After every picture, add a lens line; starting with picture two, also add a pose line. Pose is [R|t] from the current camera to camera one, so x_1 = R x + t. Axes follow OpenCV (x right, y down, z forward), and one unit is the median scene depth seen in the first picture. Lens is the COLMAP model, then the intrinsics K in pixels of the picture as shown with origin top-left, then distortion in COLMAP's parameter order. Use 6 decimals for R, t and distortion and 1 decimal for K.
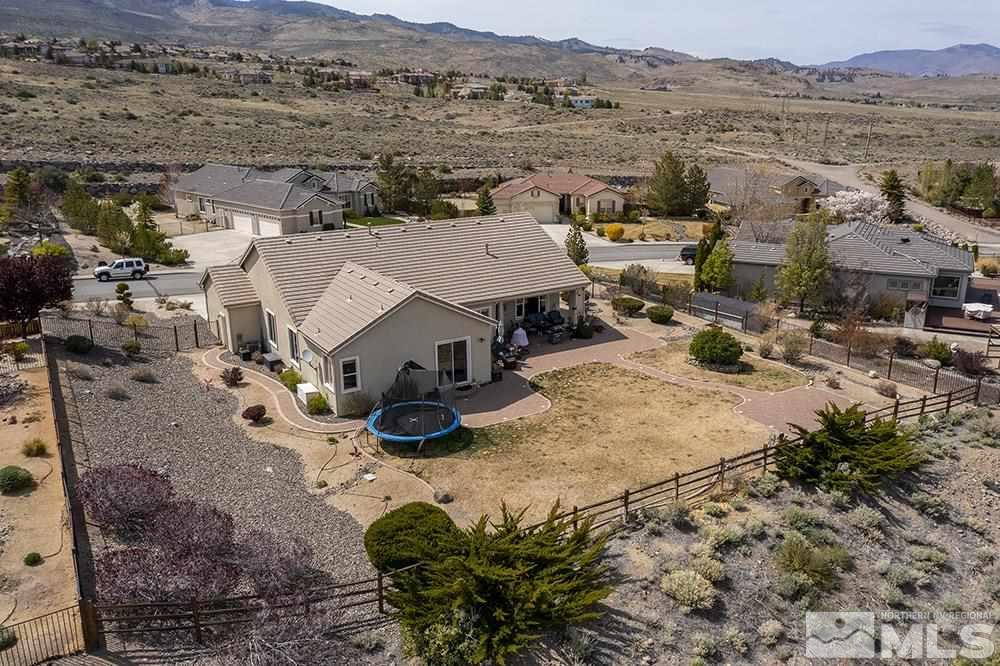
lens RADIAL K [[774.7, 0, 500.4], [0, 774.7, 348.0], [0, 0, 1]] dist [0.012043, 0.035504]
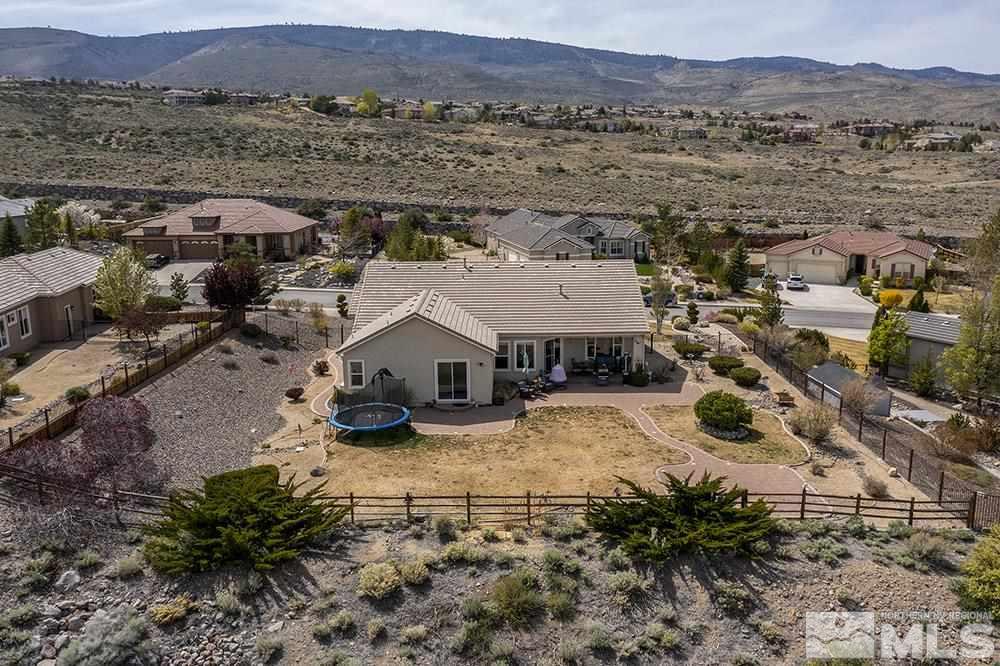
lens RADIAL K [[774.7, 0, 500.4], [0, 774.7, 348.0], [0, 0, 1]] dist [0.012043, 0.035504]
pose [[0.850946, 0.124395, -0.510310, 0.220866], [-0.156913, 0.987390, -0.020963, -0.005849], [0.501268, 0.097913, 0.859735, 0.020959]]
